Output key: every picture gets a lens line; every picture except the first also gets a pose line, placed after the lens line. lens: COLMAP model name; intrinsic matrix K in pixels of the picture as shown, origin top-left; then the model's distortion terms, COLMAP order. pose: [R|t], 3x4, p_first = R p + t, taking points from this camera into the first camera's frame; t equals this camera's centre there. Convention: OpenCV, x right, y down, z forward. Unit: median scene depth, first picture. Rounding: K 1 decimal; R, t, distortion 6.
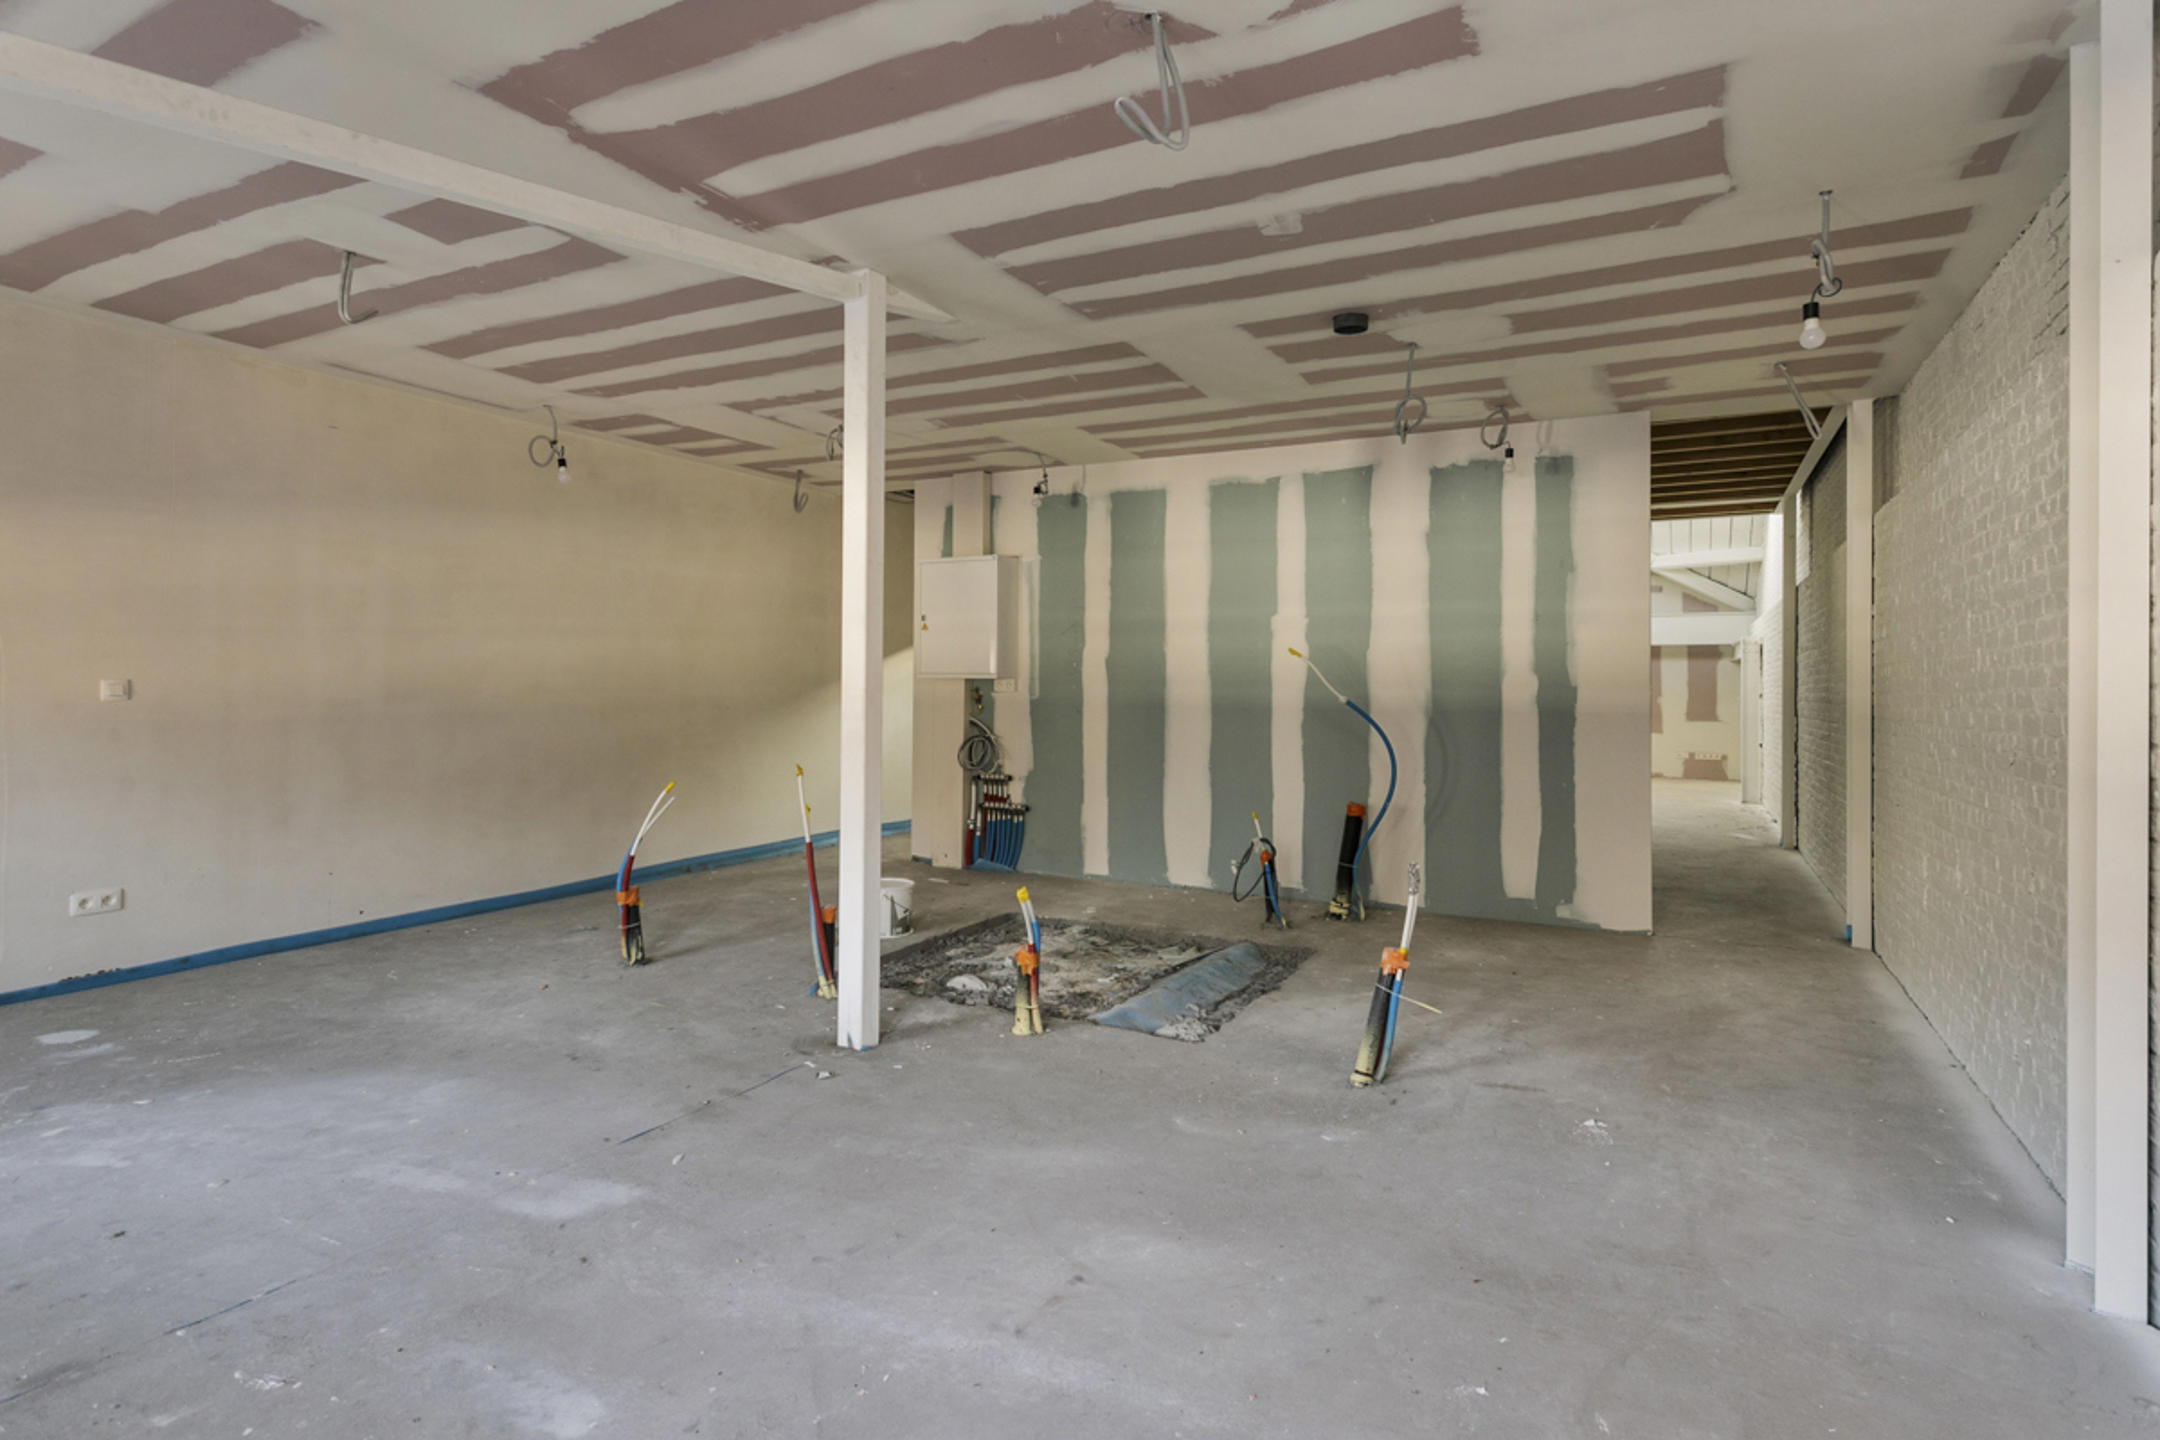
lens RADIAL K [[1145.9, 0, 1072.4], [0, 1145.9, 673.2], [0, 0, 1]] dist [0.000668, 0.000133]
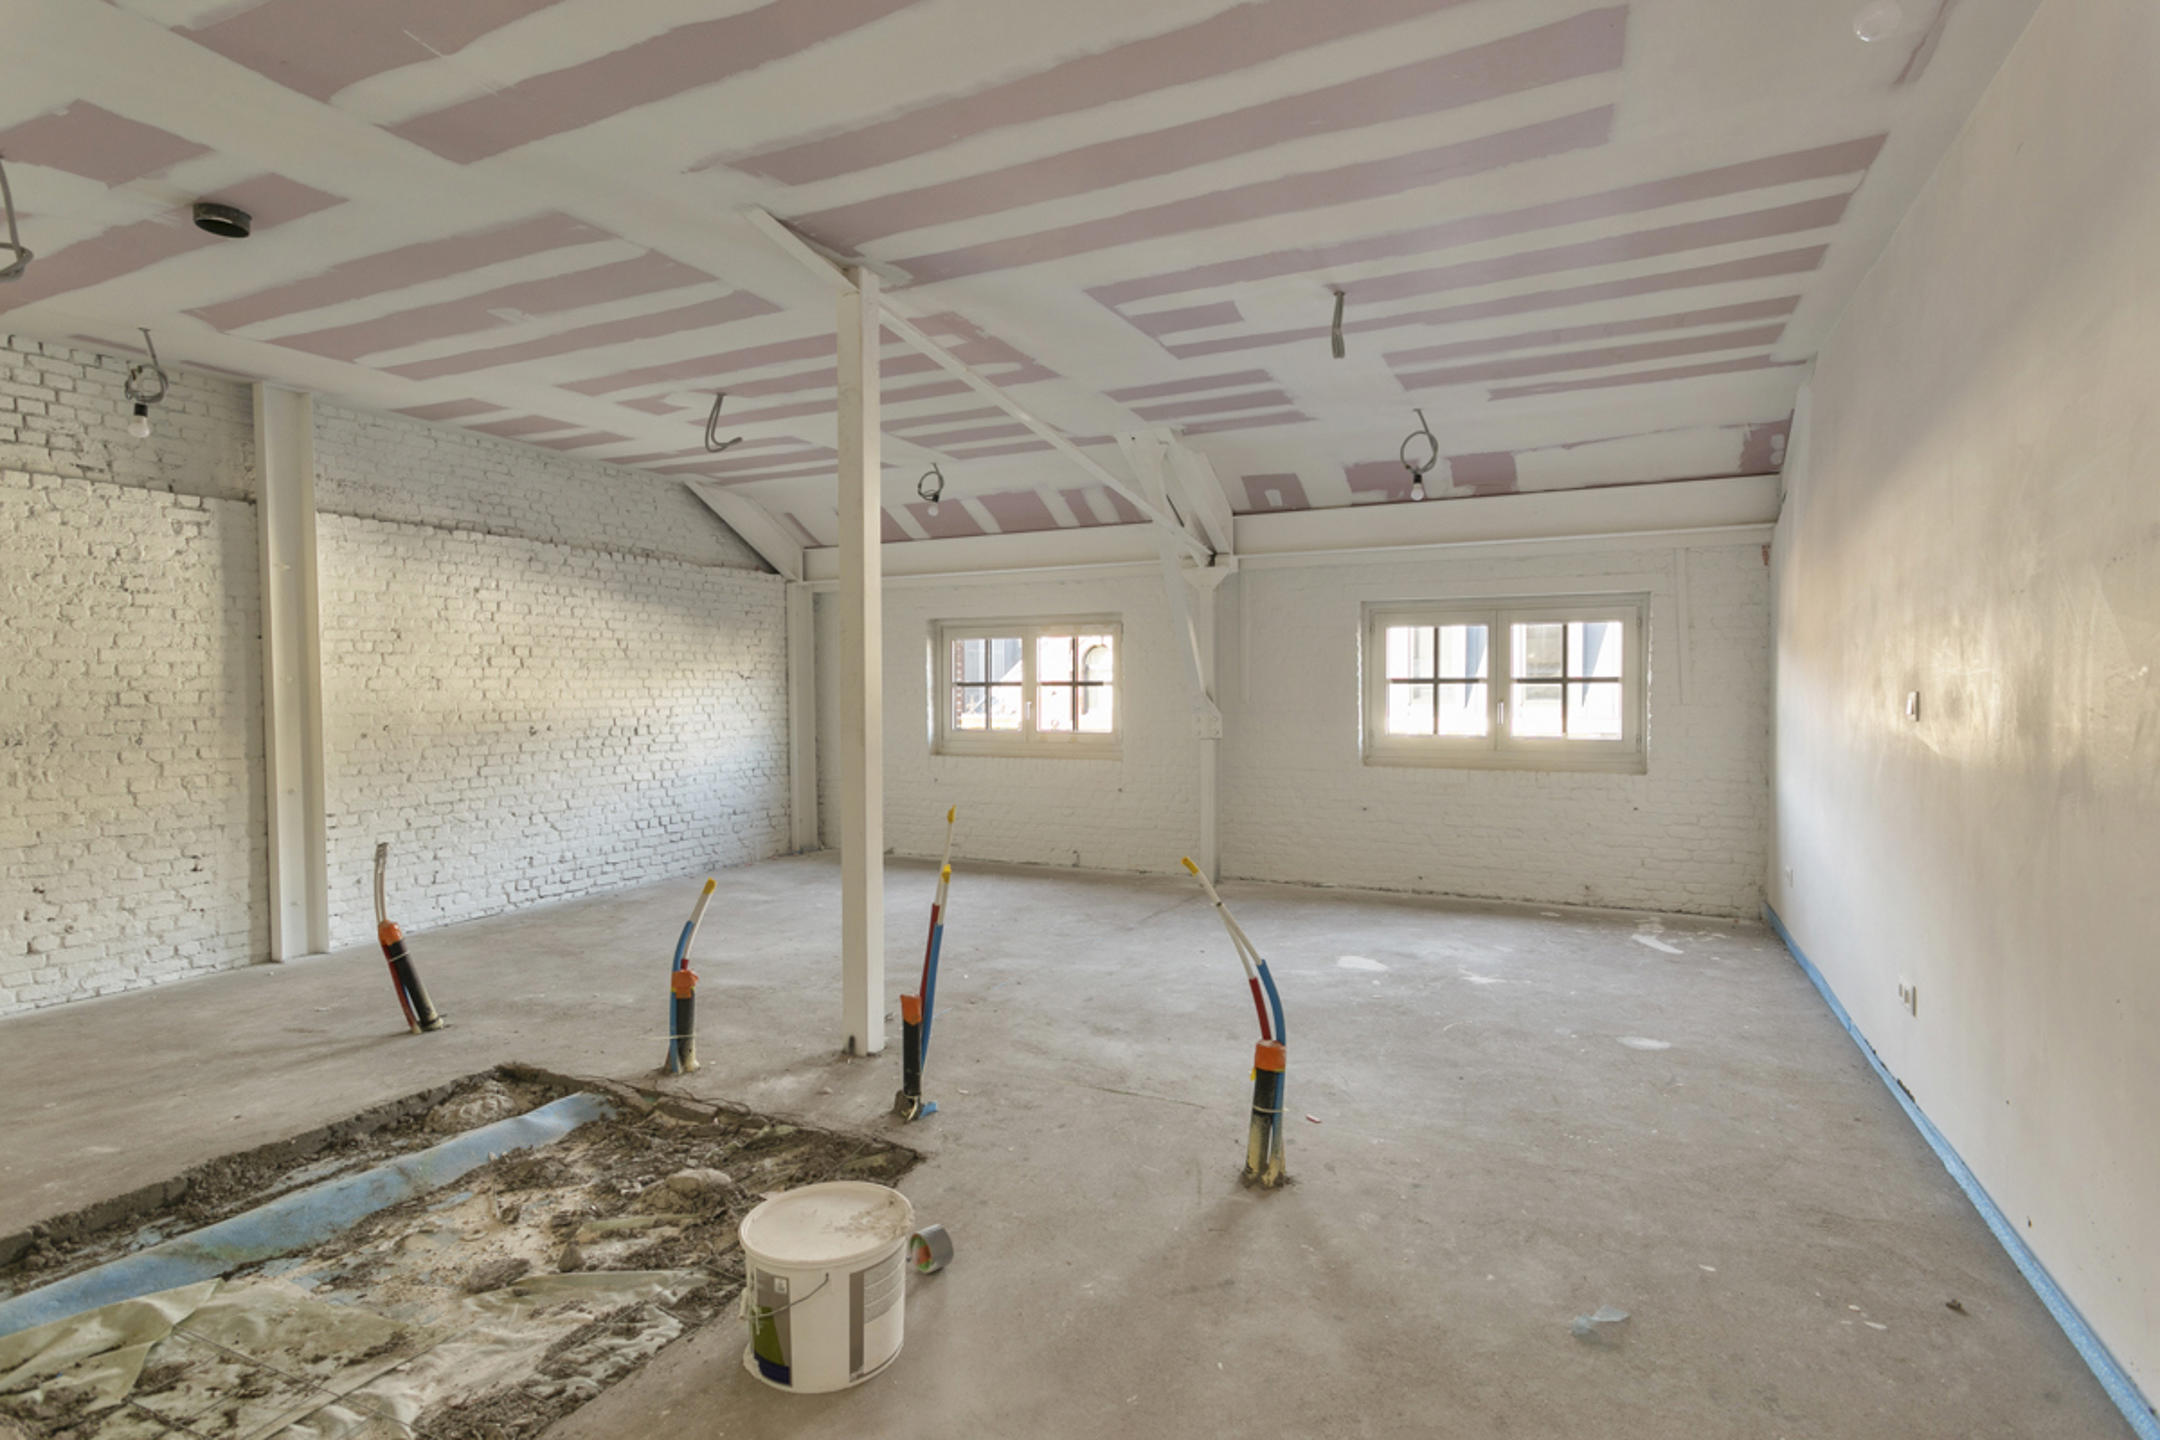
lens RADIAL K [[1105.0, 0, 1080.0], [0, 1105.0, 720.0], [0, 0, 1]] dist [0.001866, 0.000176]
pose [[-0.999476, -0.005429, -0.031895, -0.366336], [-0.006002, 0.999822, 0.017884, 0.015492], [0.031792, 0.018066, -0.999331, 2.091258]]
